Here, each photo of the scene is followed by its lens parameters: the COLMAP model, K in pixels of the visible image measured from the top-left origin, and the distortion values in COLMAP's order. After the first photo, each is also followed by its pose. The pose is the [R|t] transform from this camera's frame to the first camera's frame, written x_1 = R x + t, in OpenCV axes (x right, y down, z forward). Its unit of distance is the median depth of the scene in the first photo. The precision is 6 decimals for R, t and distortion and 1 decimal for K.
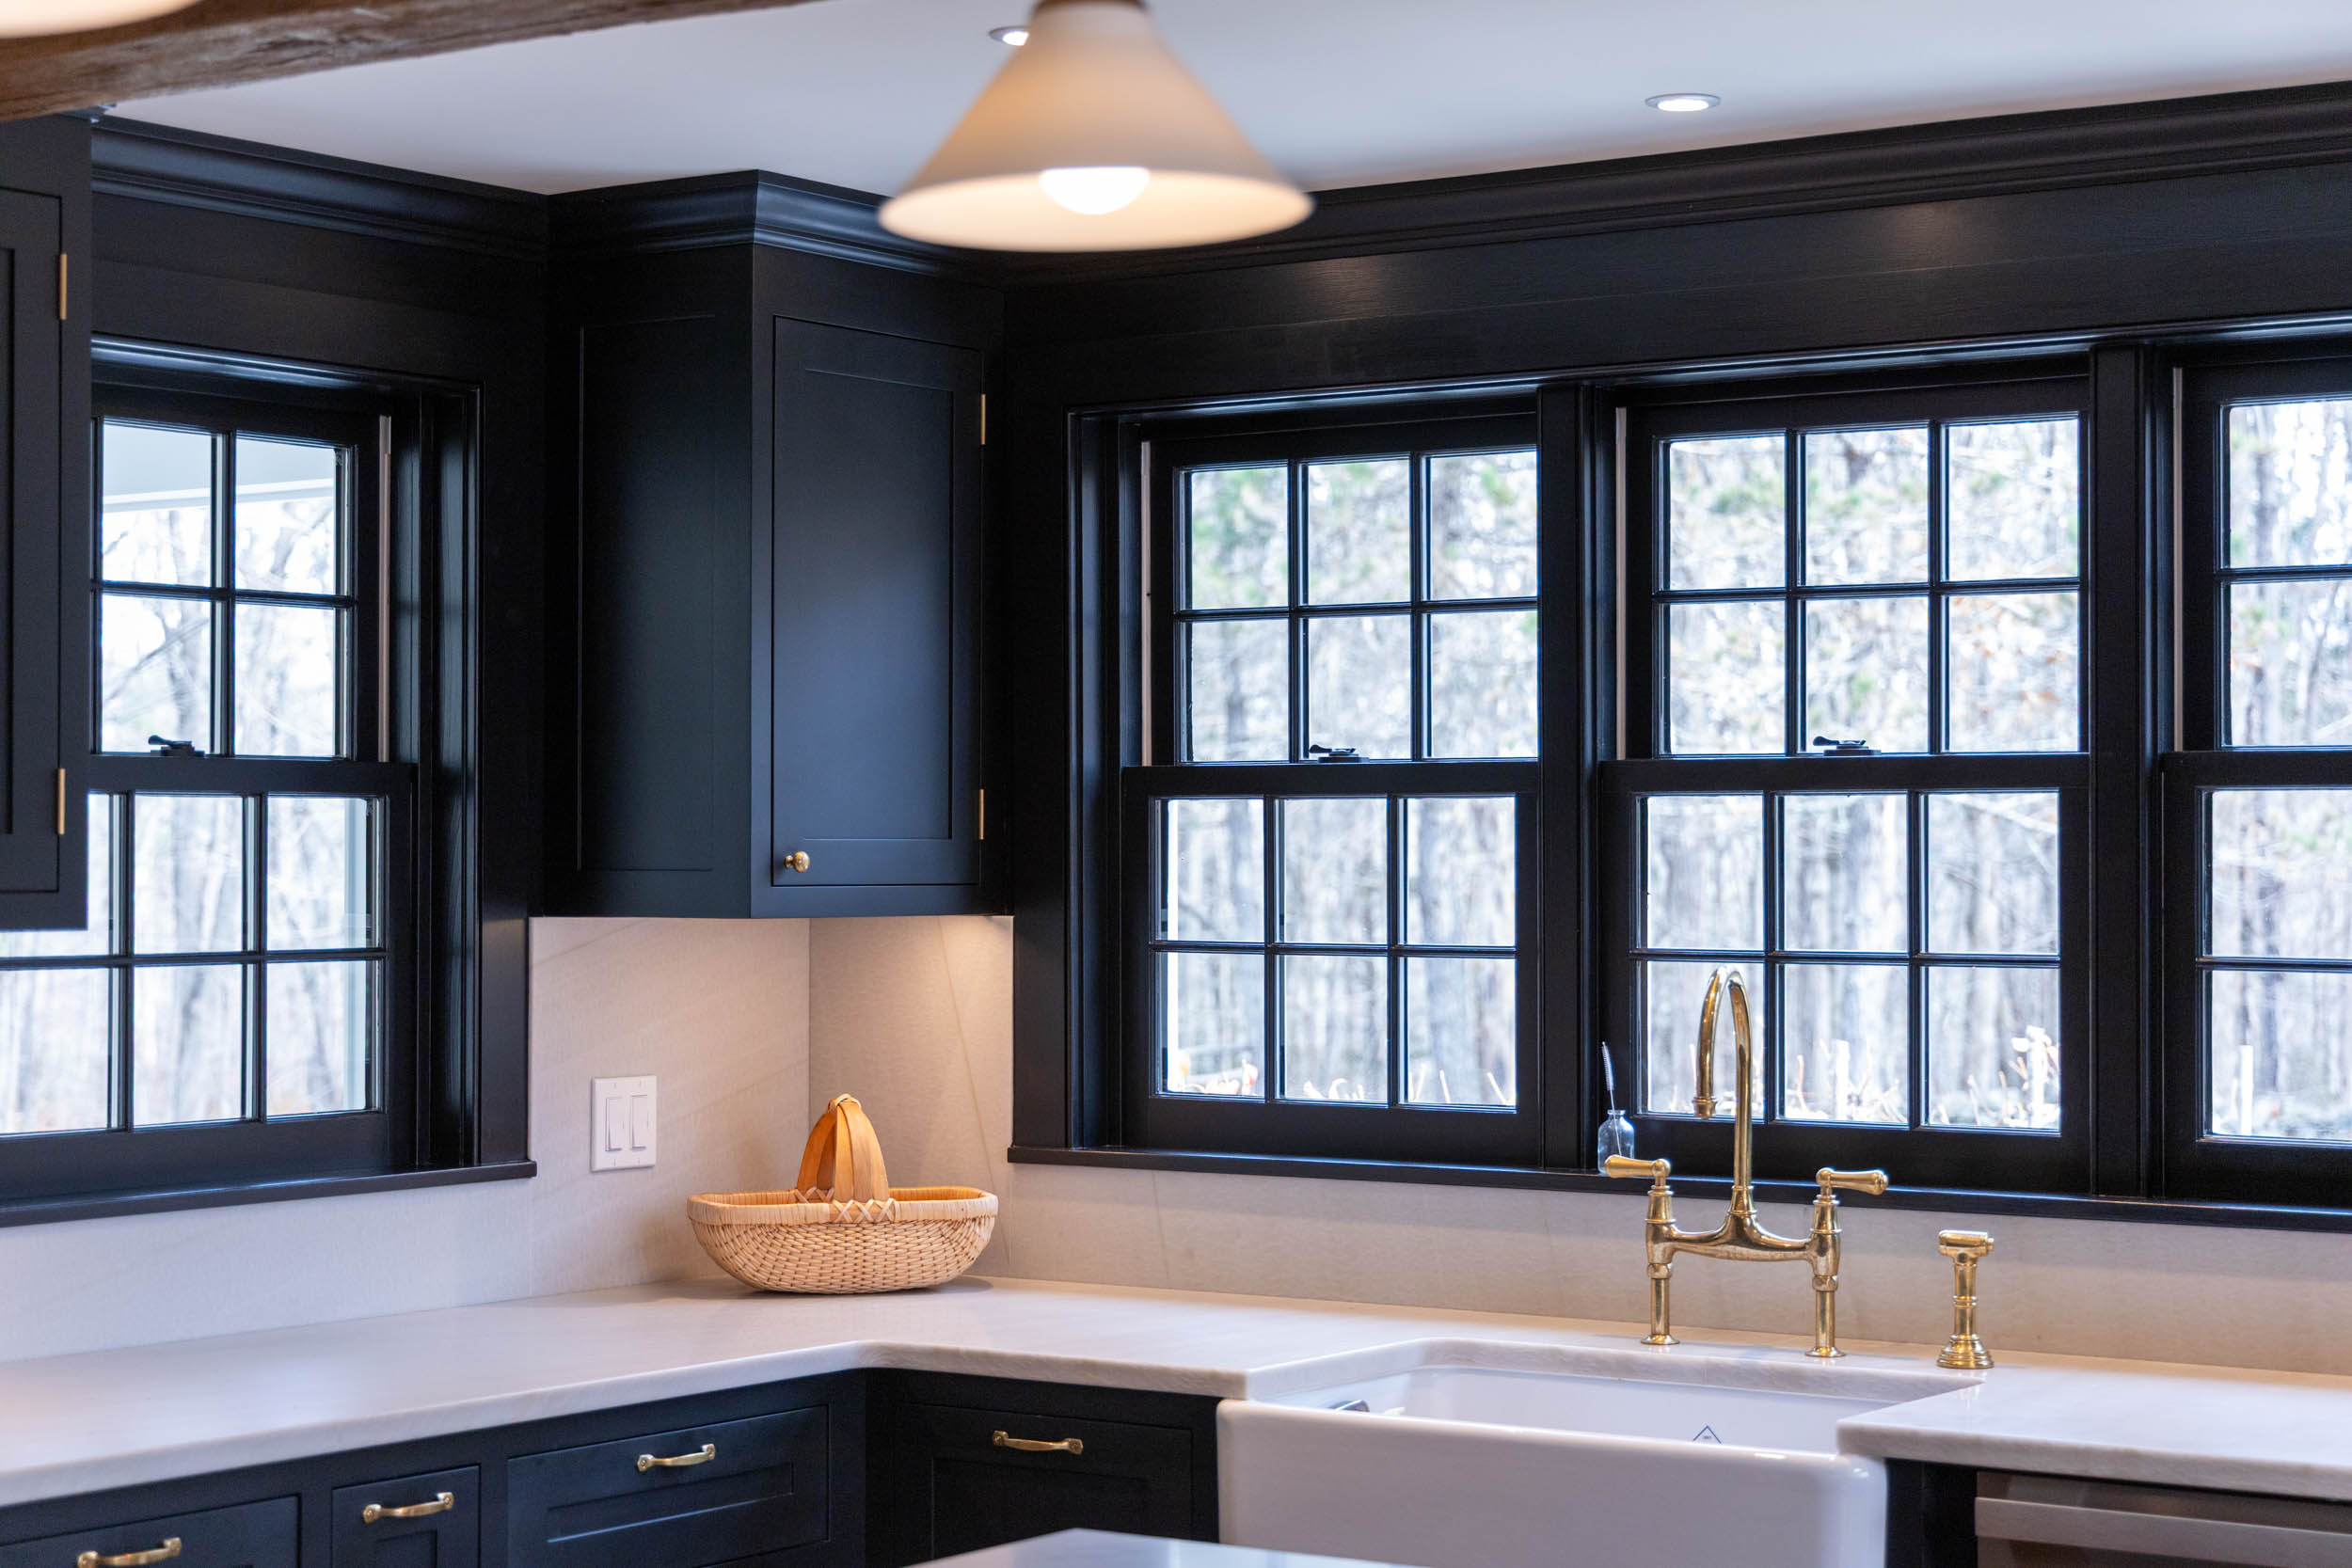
lens RADIAL K [[4182.1, 0, 1190.6], [0, 4182.1, 798.0], [0, 0, 1]] dist [-0.003803, 0.000000]
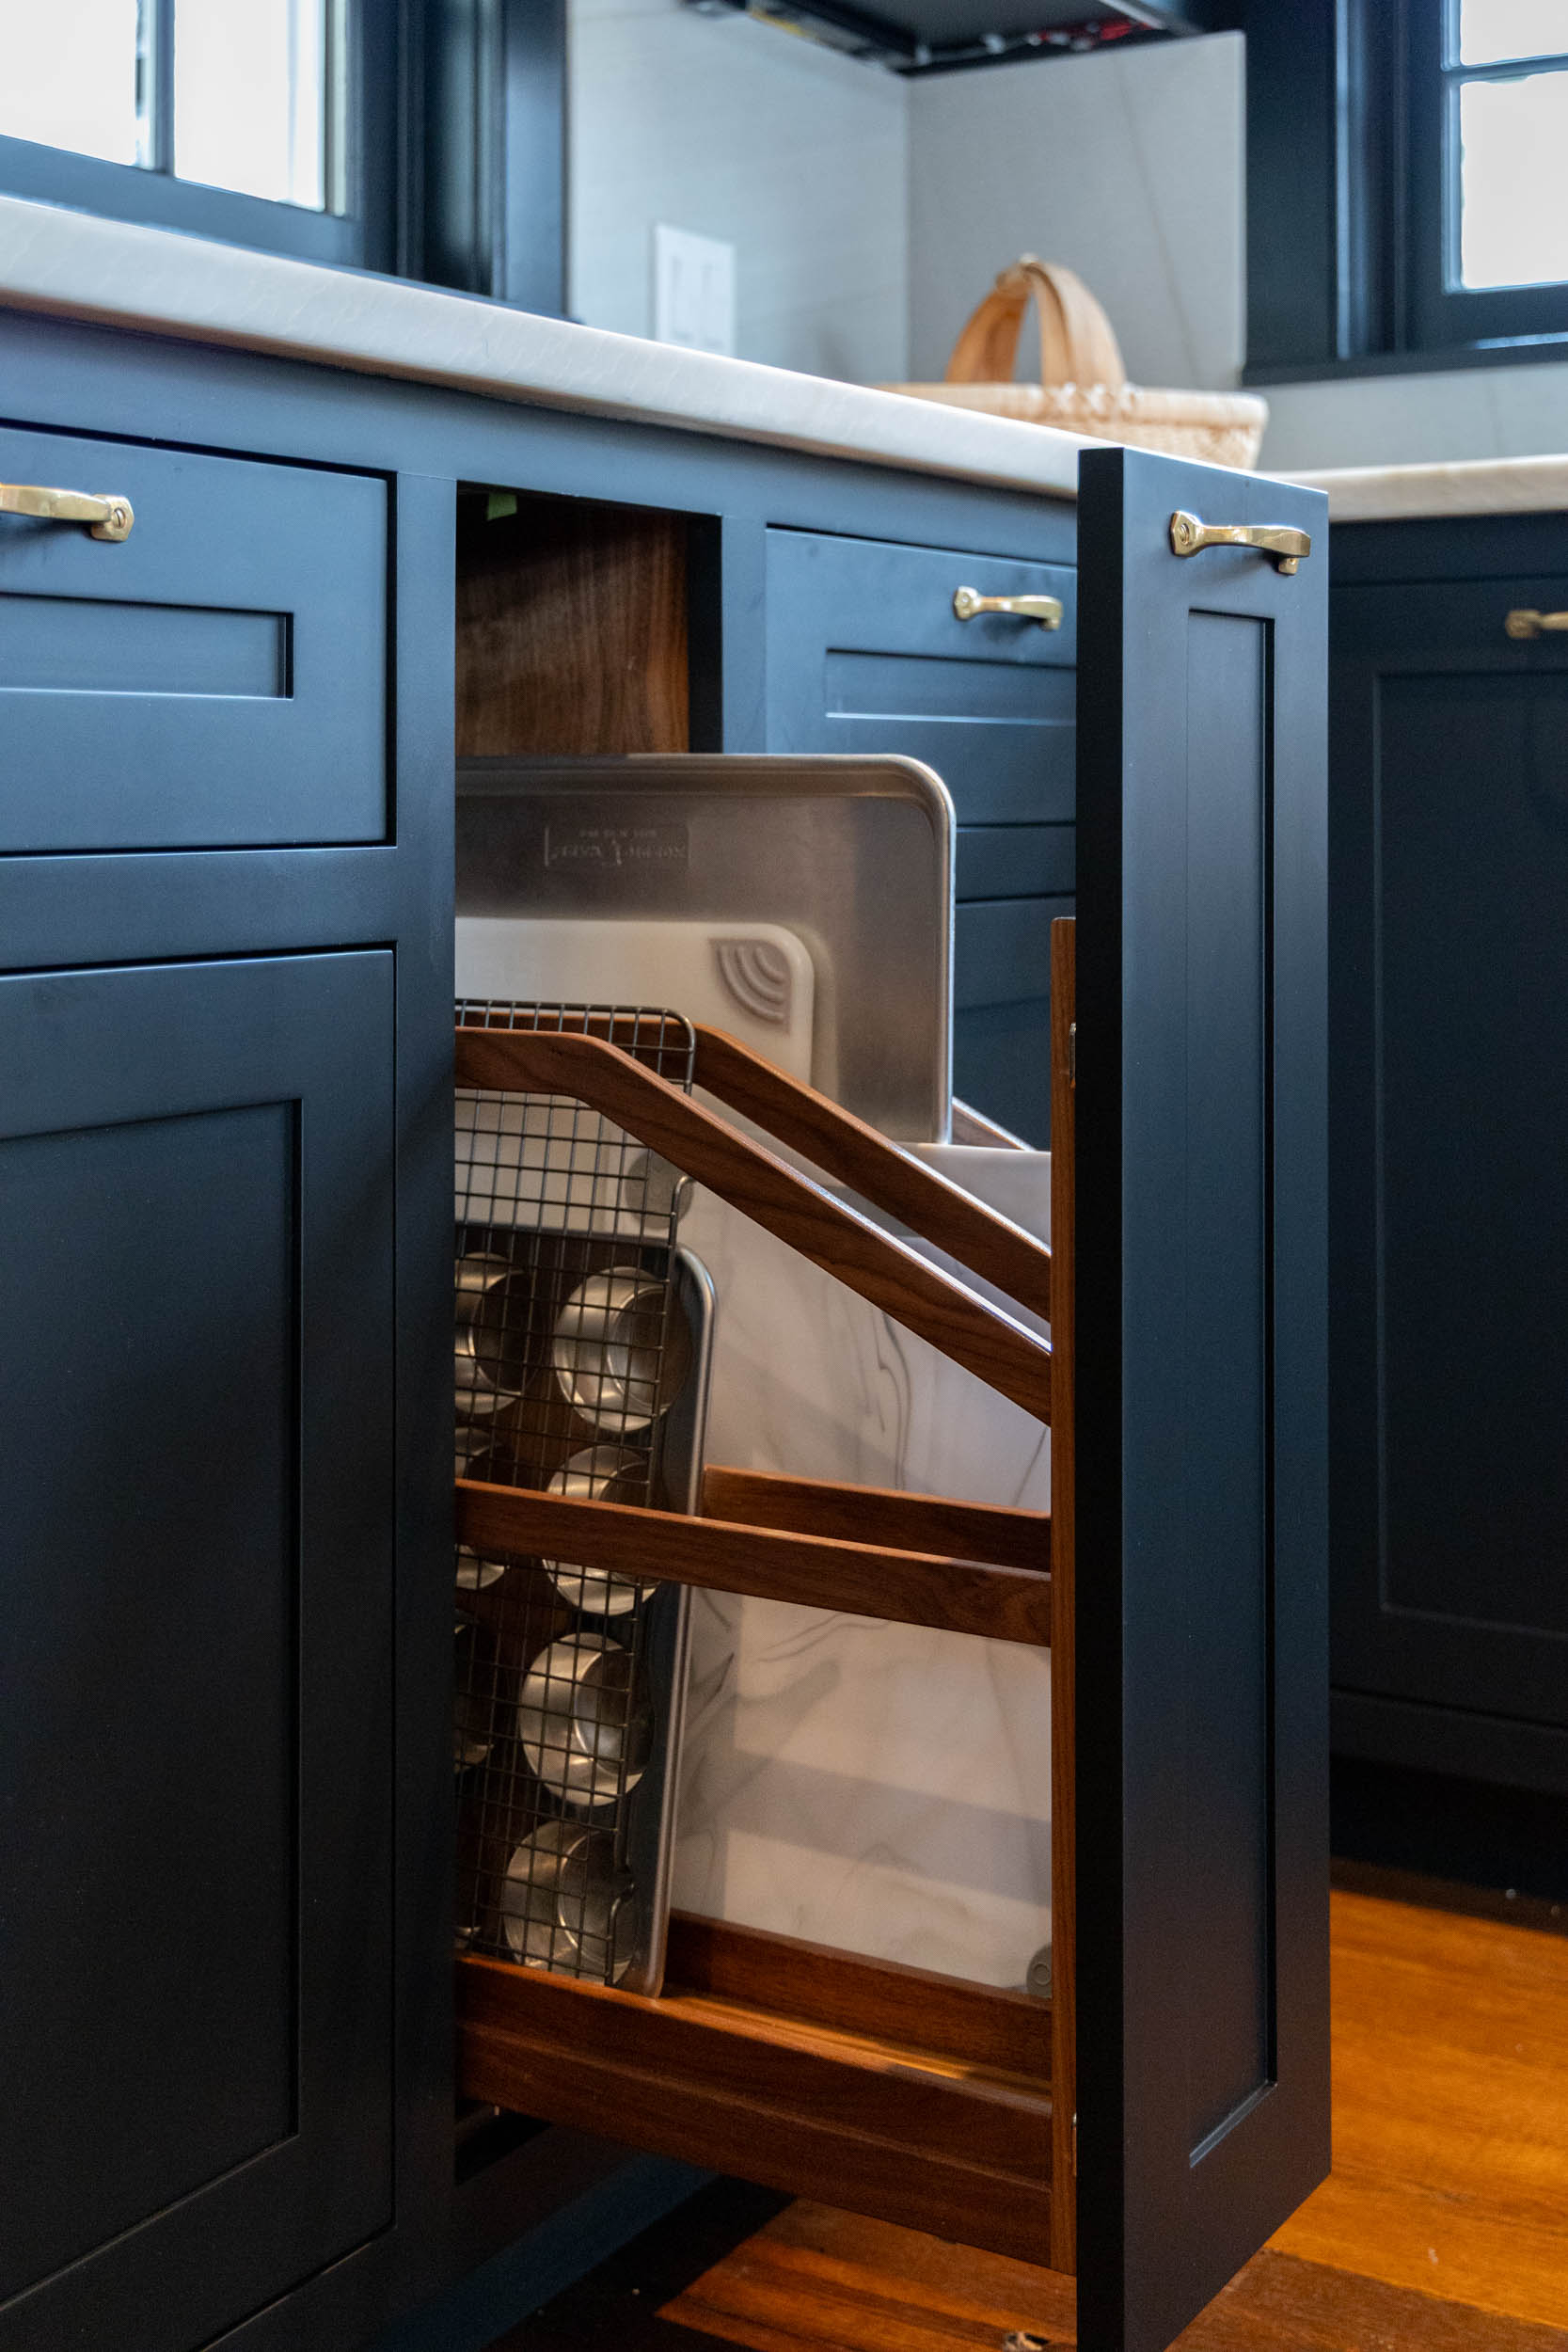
lens RADIAL K [[2893.0, 0, 777.4], [0, 2893.0, 1171.1], [0, 0, 1]] dist [-0.112775, 0.000000]
pose [[0.999023, -0.013210, 0.042180, -0.150844], [0.007169, 0.990085, 0.140286, 0.158252], [-0.043615, -0.139846, 0.989212, 0.561691]]
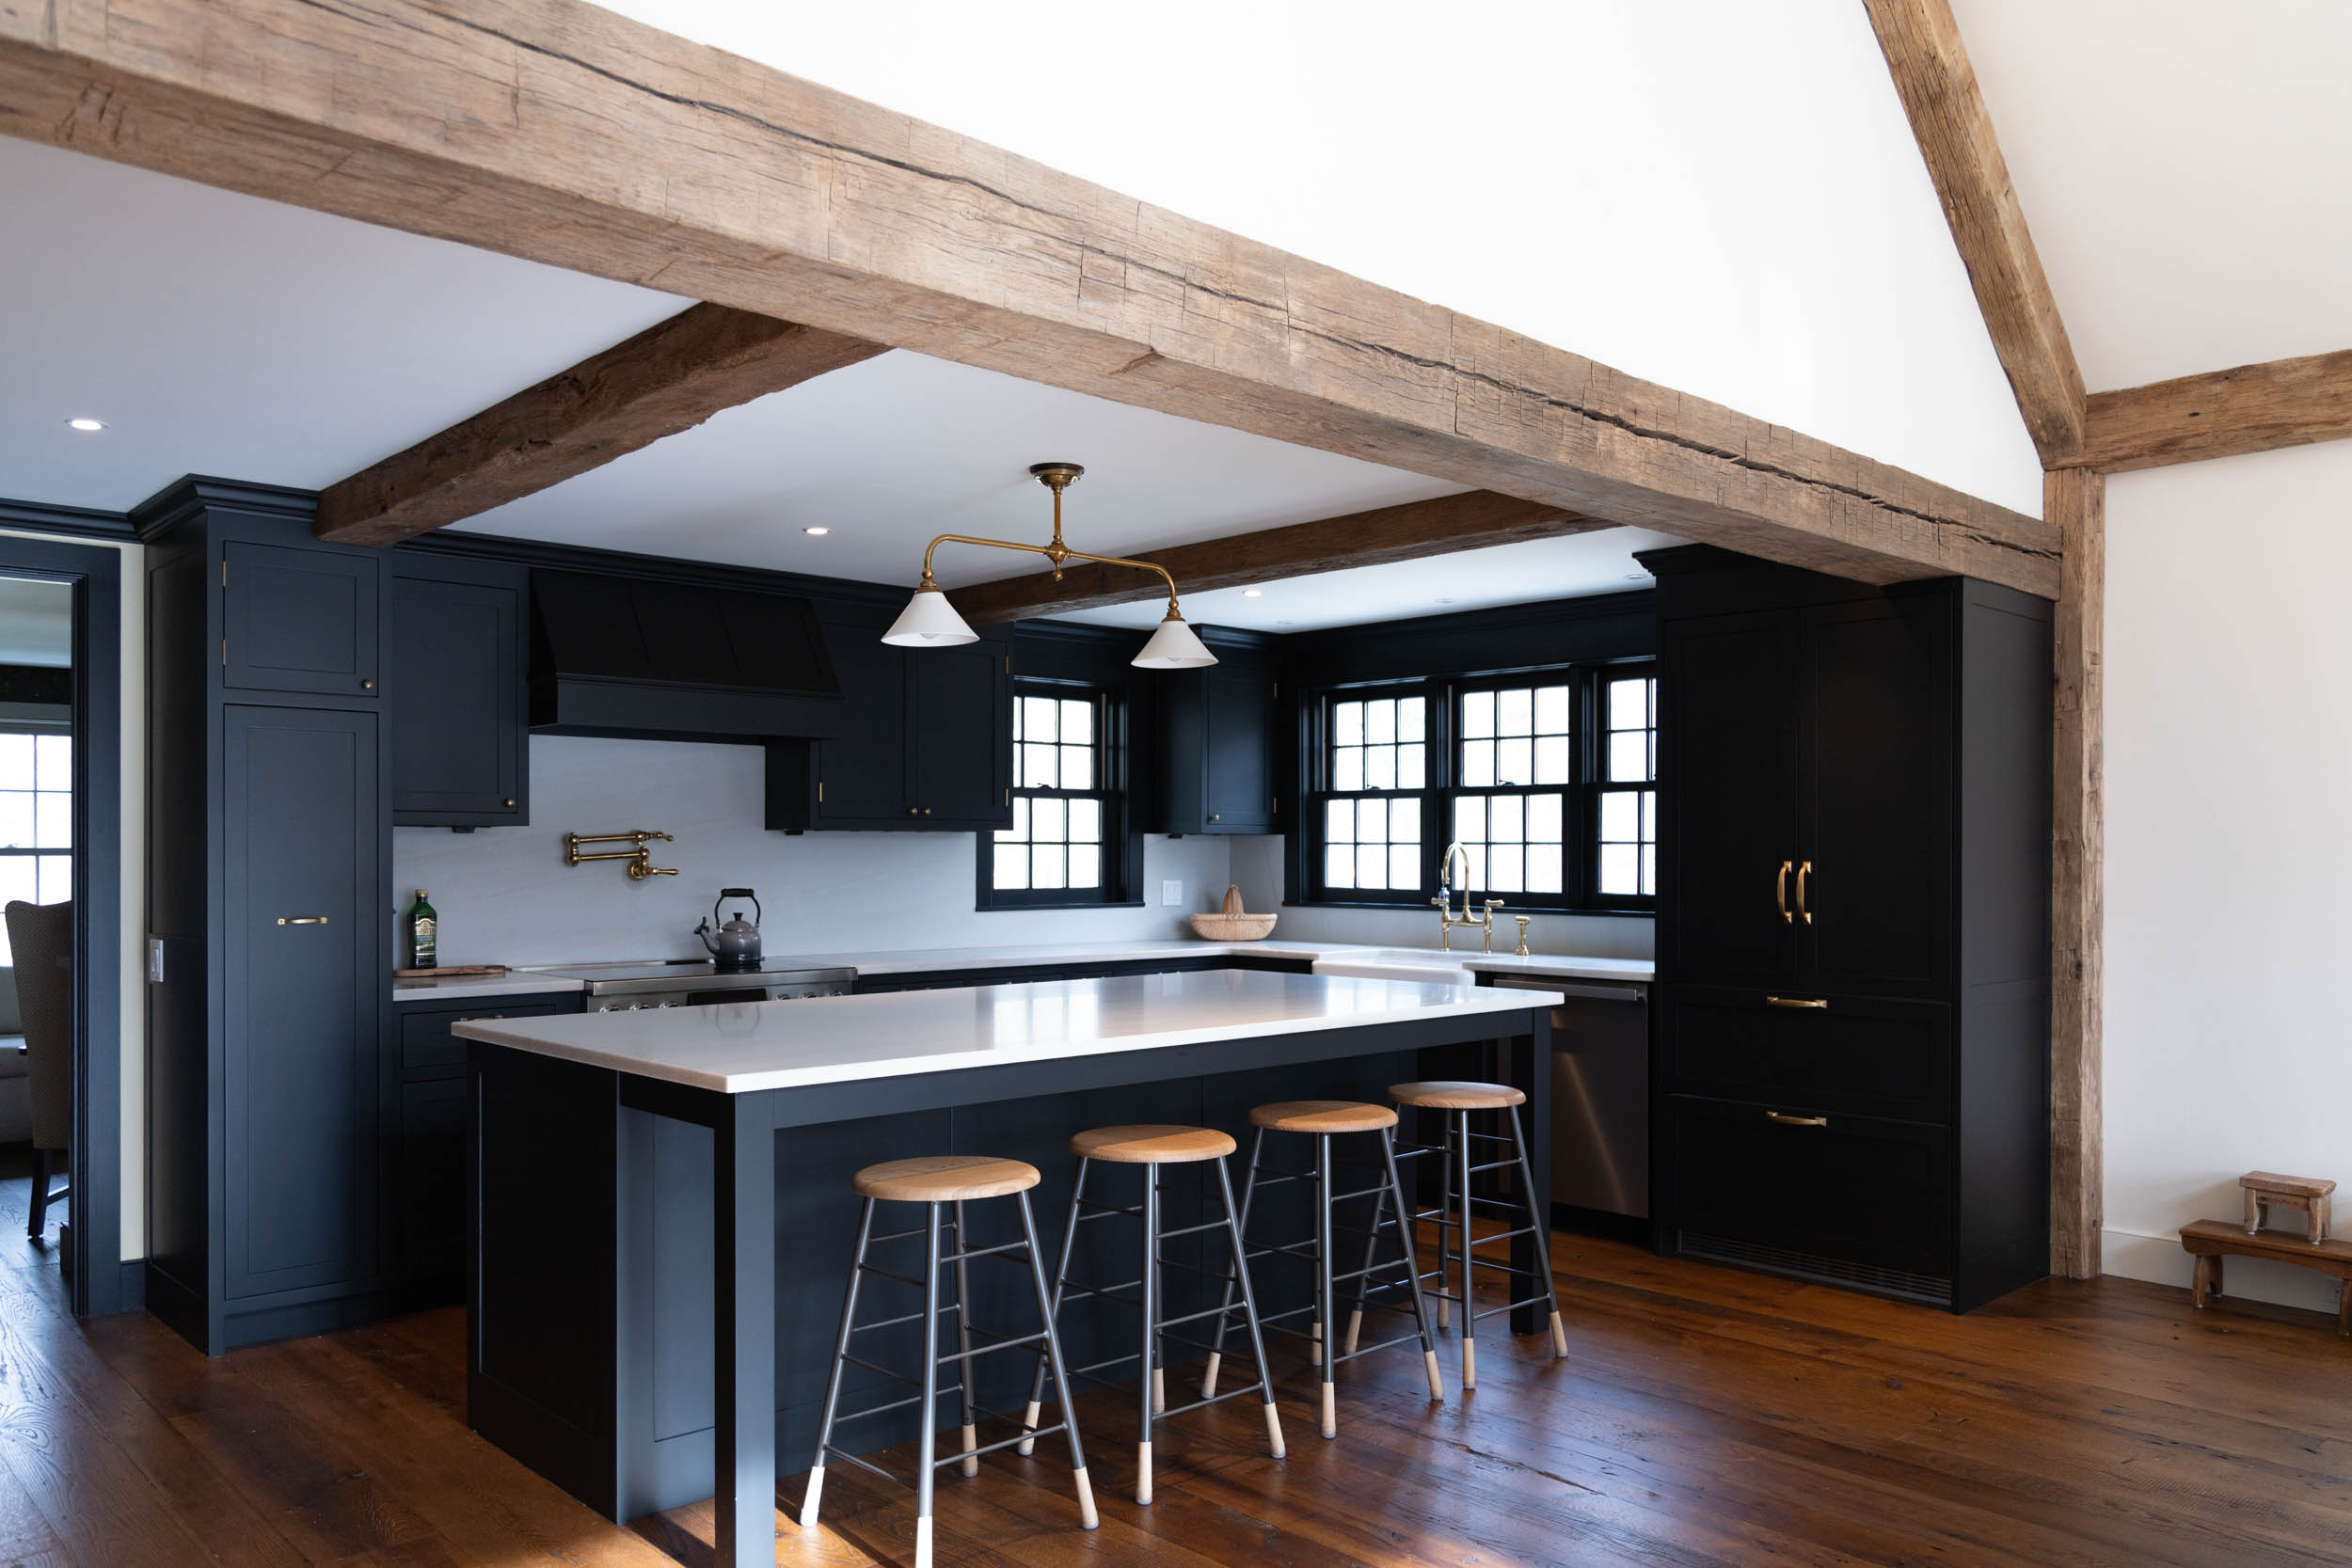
lens RADIAL K [[1728.2, 0, 1166.8], [0, 1728.2, 854.8], [0, 0, 1]] dist [-0.011292, 0.008335]
pose [[0.976197, 0.001457, -0.216880, 0.186285], [0.002076, 0.999869, 0.016062, 0.023444], [0.216875, -0.016130, 0.976066, -0.448023]]
